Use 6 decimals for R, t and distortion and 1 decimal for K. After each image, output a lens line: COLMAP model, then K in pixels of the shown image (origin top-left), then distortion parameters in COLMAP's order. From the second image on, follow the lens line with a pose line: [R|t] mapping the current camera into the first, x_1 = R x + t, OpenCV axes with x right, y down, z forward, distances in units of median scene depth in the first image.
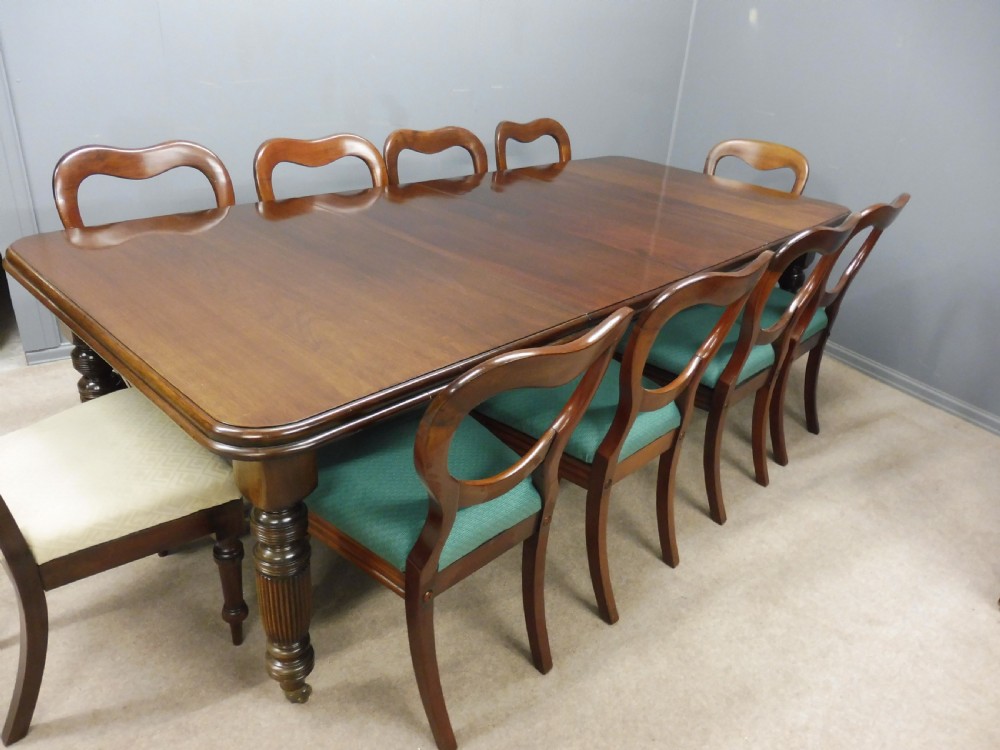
lens RADIAL K [[698.5, 0, 497.9], [0, 698.5, 394.7], [0, 0, 1]] dist [-0.042502, 0.006942]
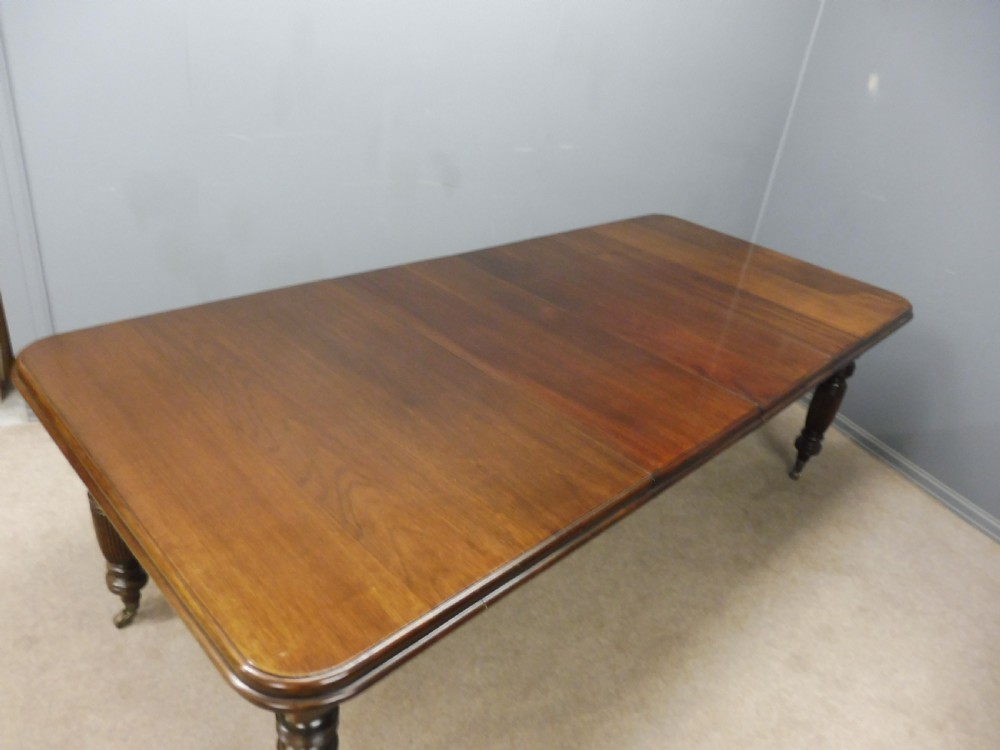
lens RADIAL K [[698.5, 0, 497.9], [0, 698.5, 394.7], [0, 0, 1]] dist [-0.042502, 0.006942]
pose [[0.997924, 0.064362, -0.002061, -0.079297], [-0.064310, 0.997744, 0.019264, -0.235563], [0.003296, -0.019092, 0.999812, 0.096321]]
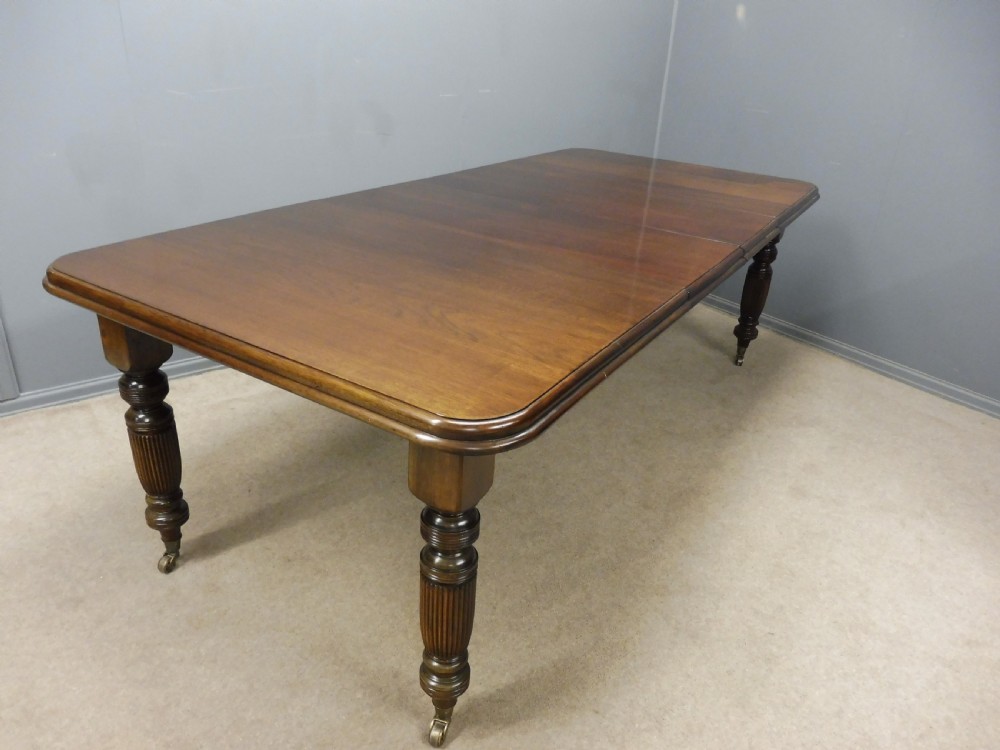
lens RADIAL K [[692.4, 0, 499.7], [0, 692.4, 396.0], [0, 0, 1]] dist [-0.007618, -0.051489]
pose [[0.980759, -0.107617, 0.162880, -0.333506], [0.109299, 0.994008, -0.001375, 0.013236], [-0.161756, 0.019151, 0.986645, 0.054693]]
